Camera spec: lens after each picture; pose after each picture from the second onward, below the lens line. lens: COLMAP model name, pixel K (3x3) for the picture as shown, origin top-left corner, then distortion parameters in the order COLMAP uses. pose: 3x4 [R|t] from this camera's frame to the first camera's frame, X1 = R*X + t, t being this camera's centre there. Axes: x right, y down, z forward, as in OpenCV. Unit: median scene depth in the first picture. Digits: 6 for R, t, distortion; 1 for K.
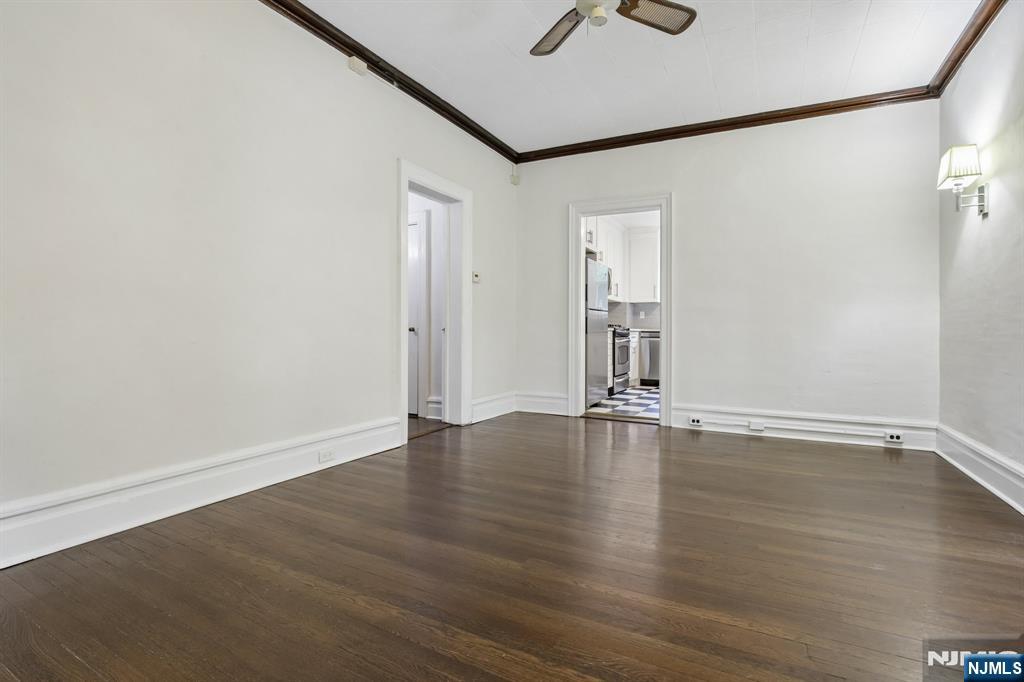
lens RADIAL K [[478.7, 0, 506.1], [0, 478.7, 332.8], [0, 0, 1]] dist [-0.026846, -0.001321]
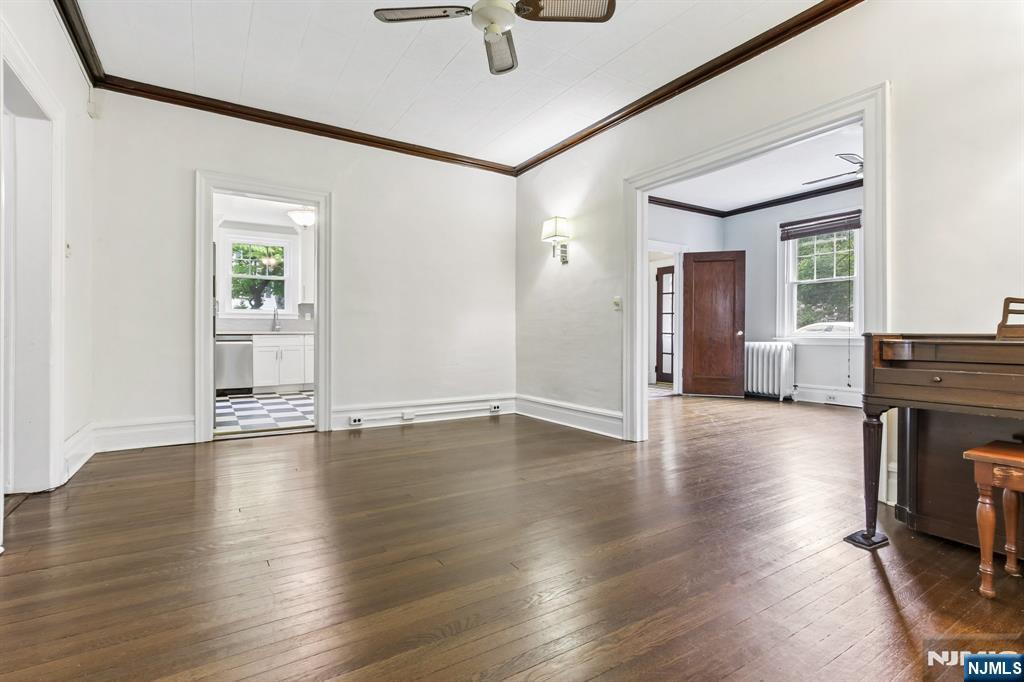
lens RADIAL K [[478.7, 0, 507.3], [0, 478.7, 340.2], [0, 0, 1]] dist [-0.026846, -0.001321]
pose [[0.491730, -0.014502, 0.870627, -0.356592], [0.006783, 0.999895, 0.012824, 0.000077], [-0.870722, -0.000401, 0.491776, 0.218478]]
